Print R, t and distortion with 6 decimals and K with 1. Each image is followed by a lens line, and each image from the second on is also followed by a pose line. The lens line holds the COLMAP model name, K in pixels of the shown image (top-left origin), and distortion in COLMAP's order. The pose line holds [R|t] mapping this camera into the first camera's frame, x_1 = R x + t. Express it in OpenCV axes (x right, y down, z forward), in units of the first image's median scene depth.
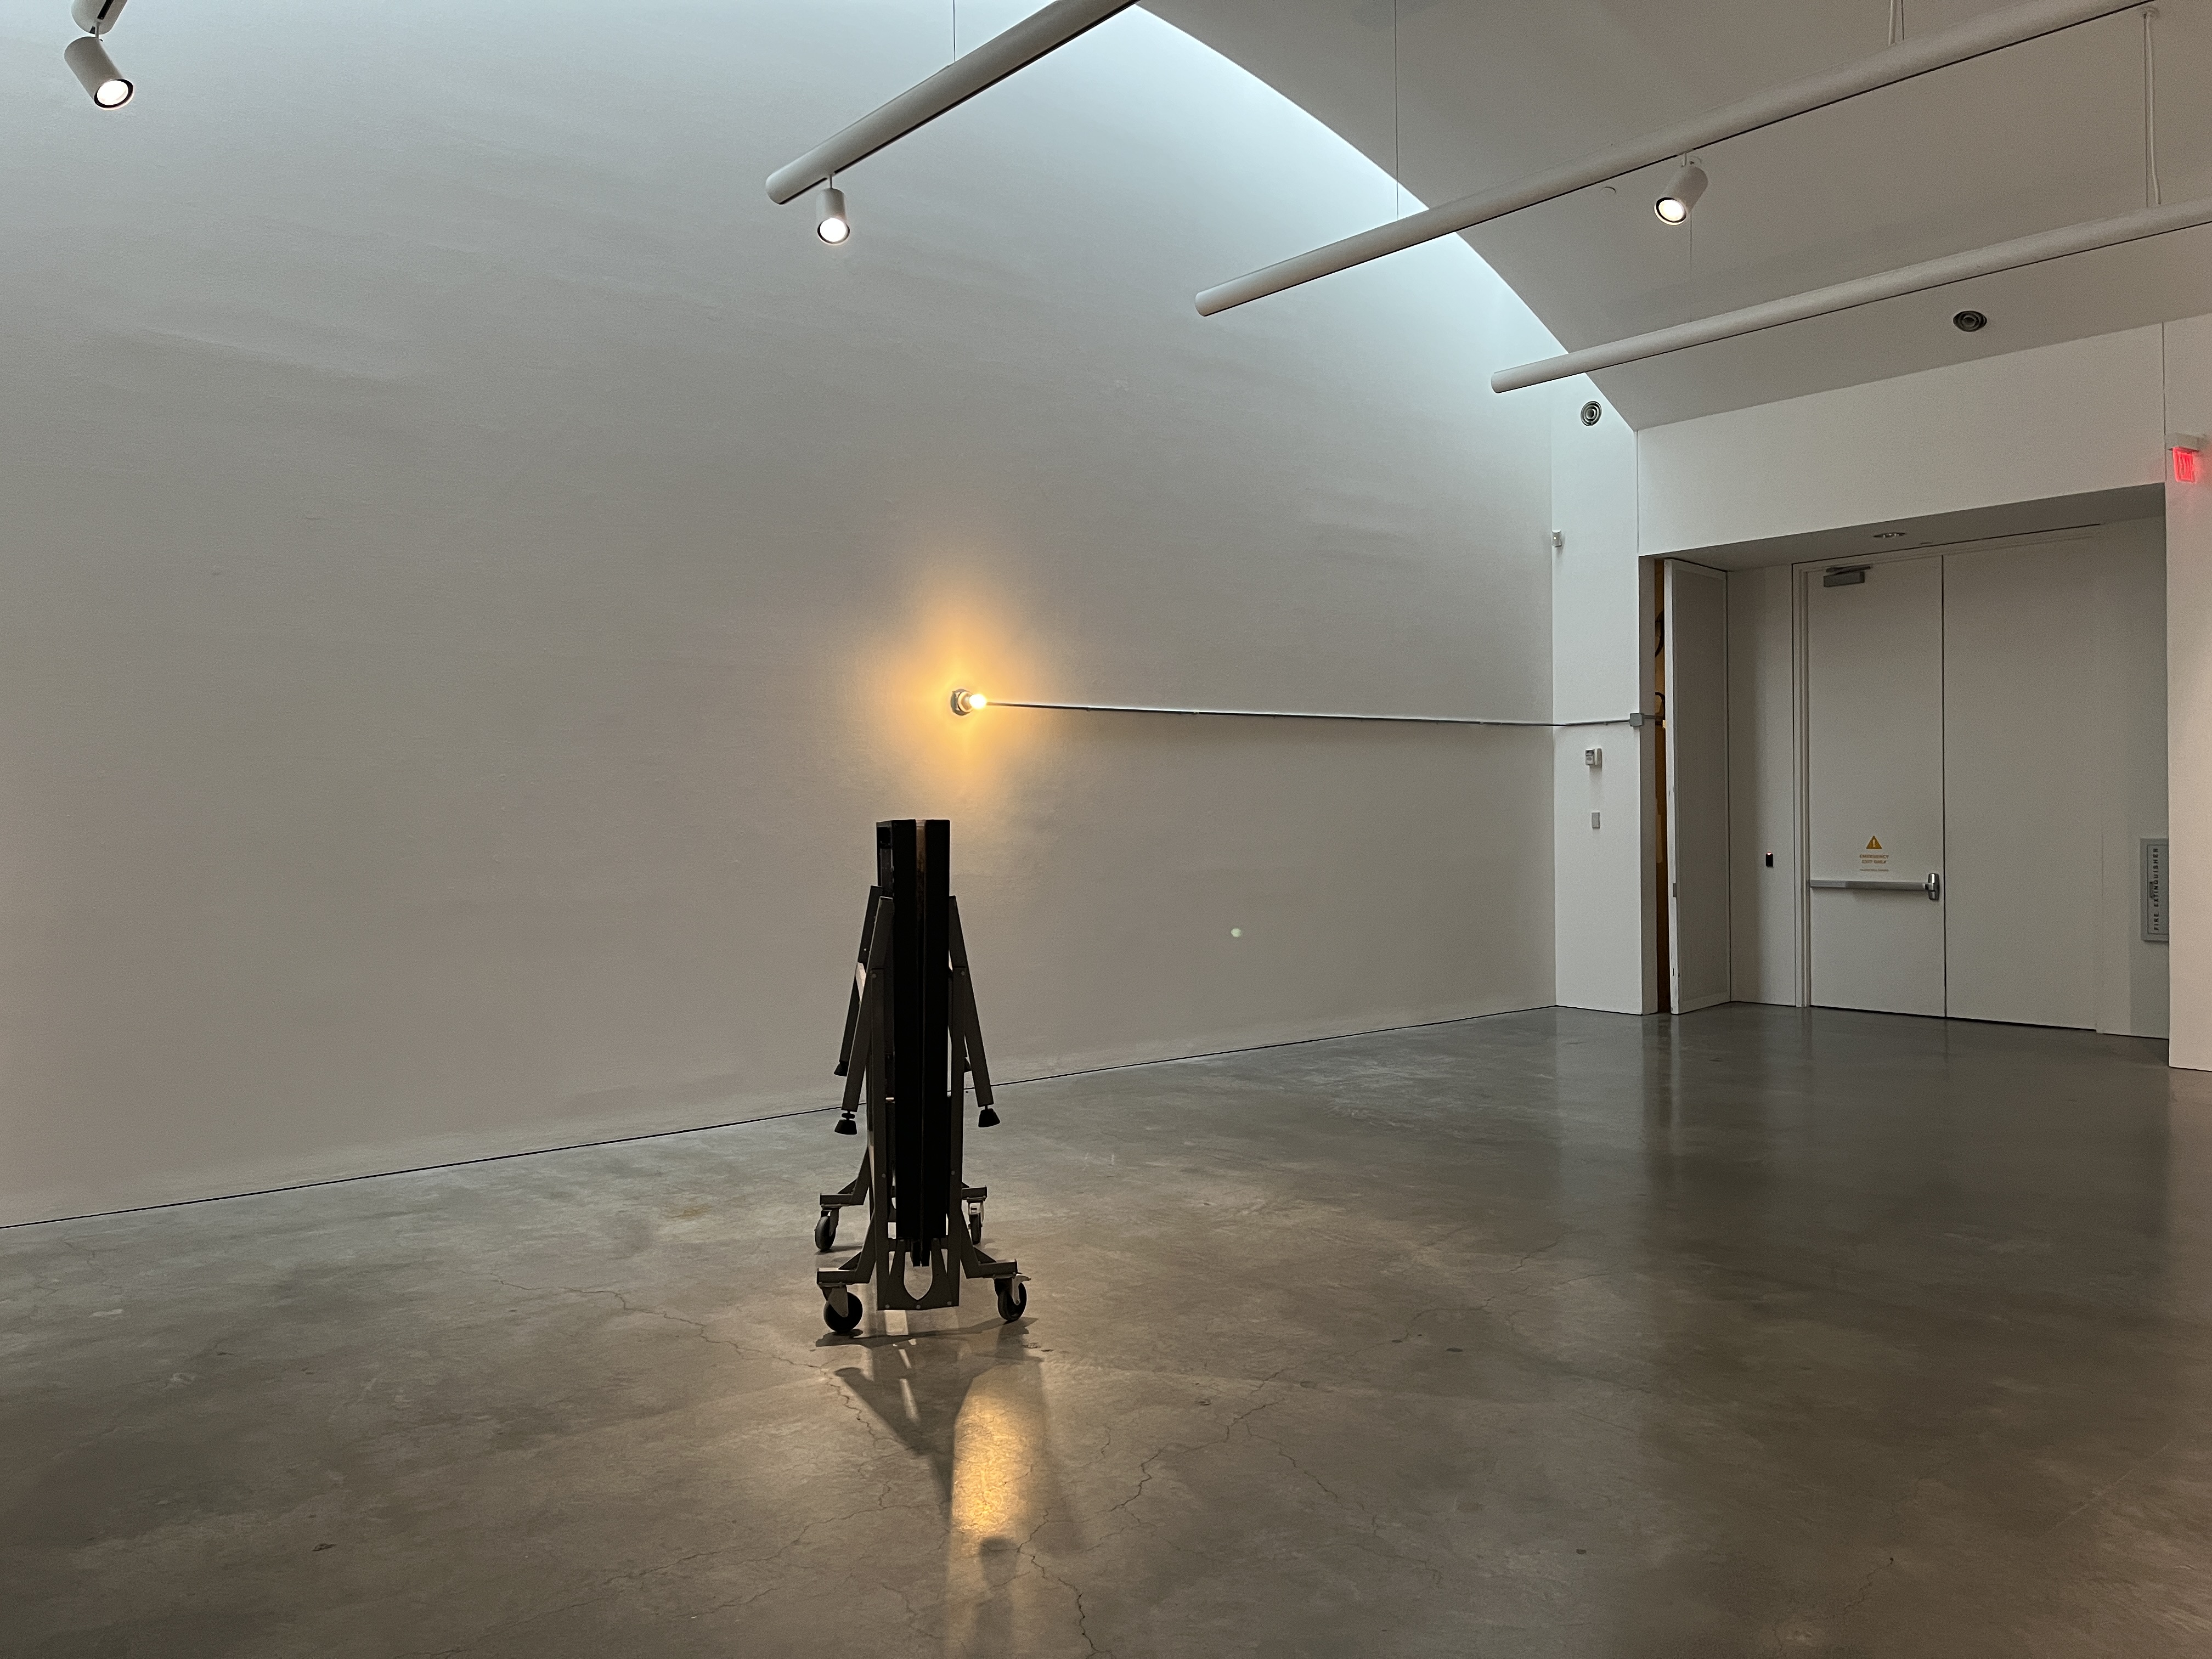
lens RADIAL K [[1655.2, 0, 1115.8], [0, 1655.2, 833.8], [0, 0, 1]] dist [0.042319, -0.054550]
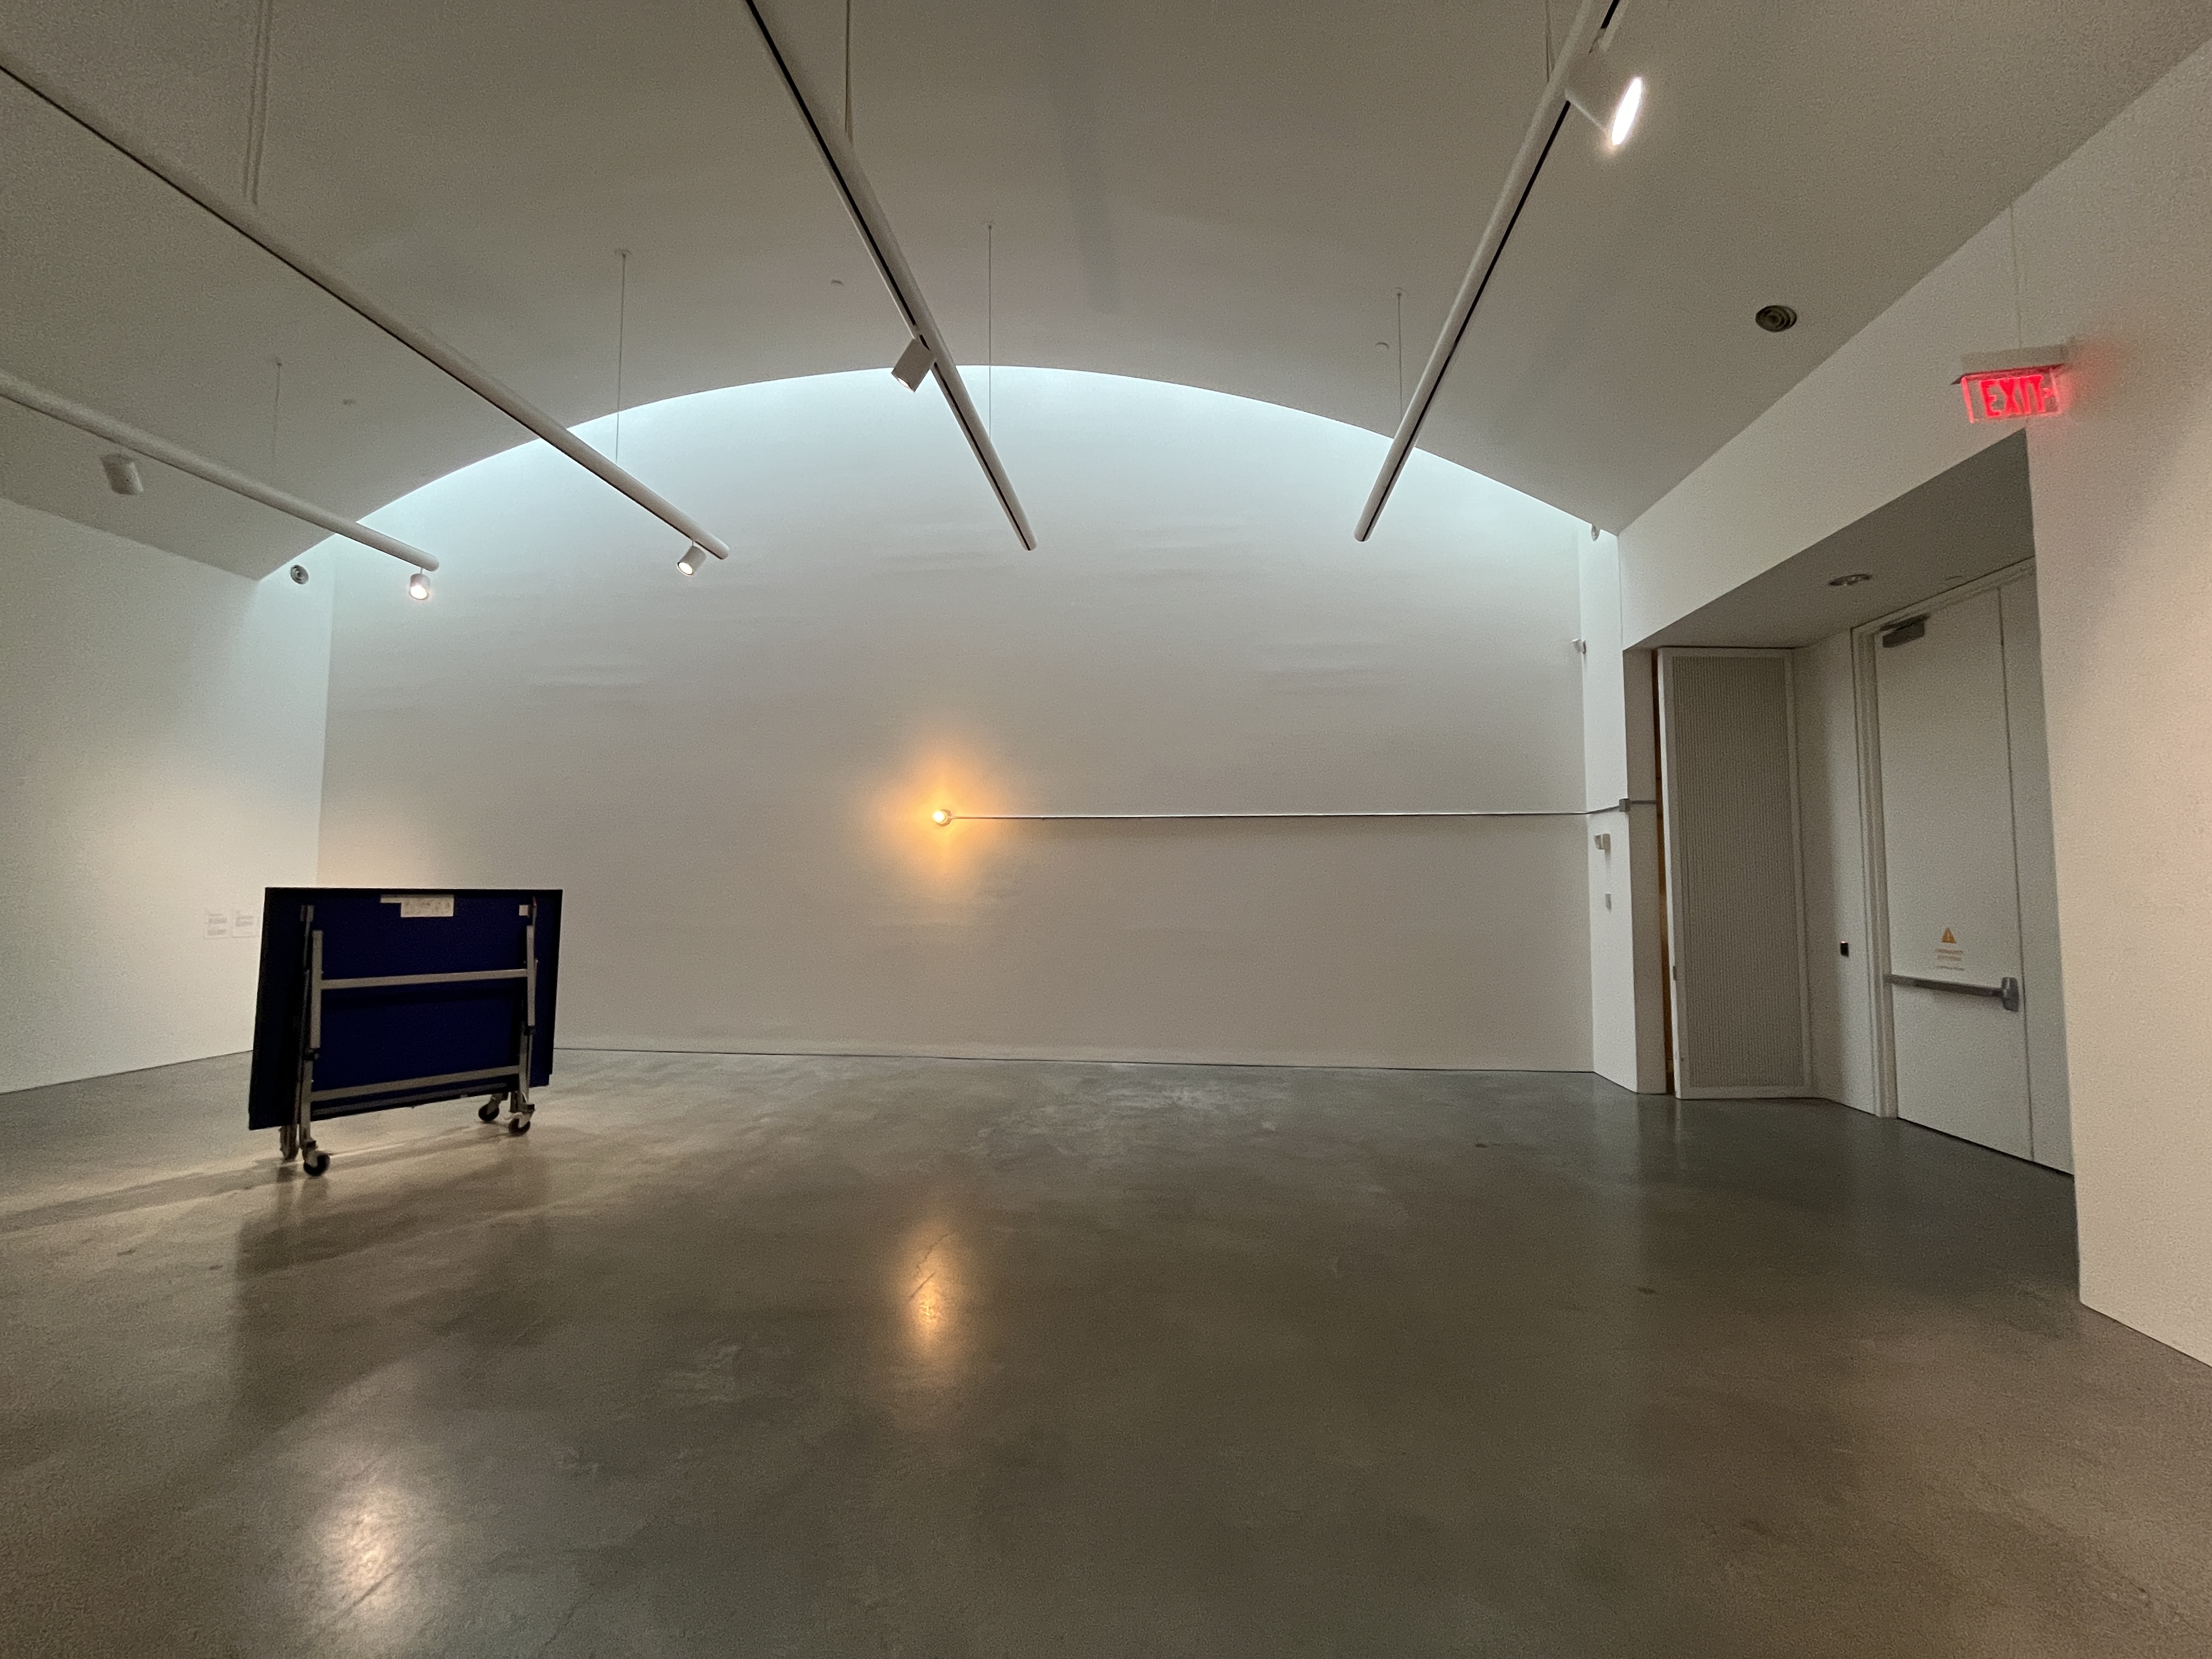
lens RADIAL K [[892.4, 0, 1108.6], [0, 892.4, 831.3], [0, 0, 1]] dist [-0.010021, 0.000550]
pose [[0.692994, -0.030667, -0.720291, 0.486255], [-0.019509, 0.997931, -0.061257, -0.011524], [0.720679, 0.056503, 0.690962, 0.379462]]
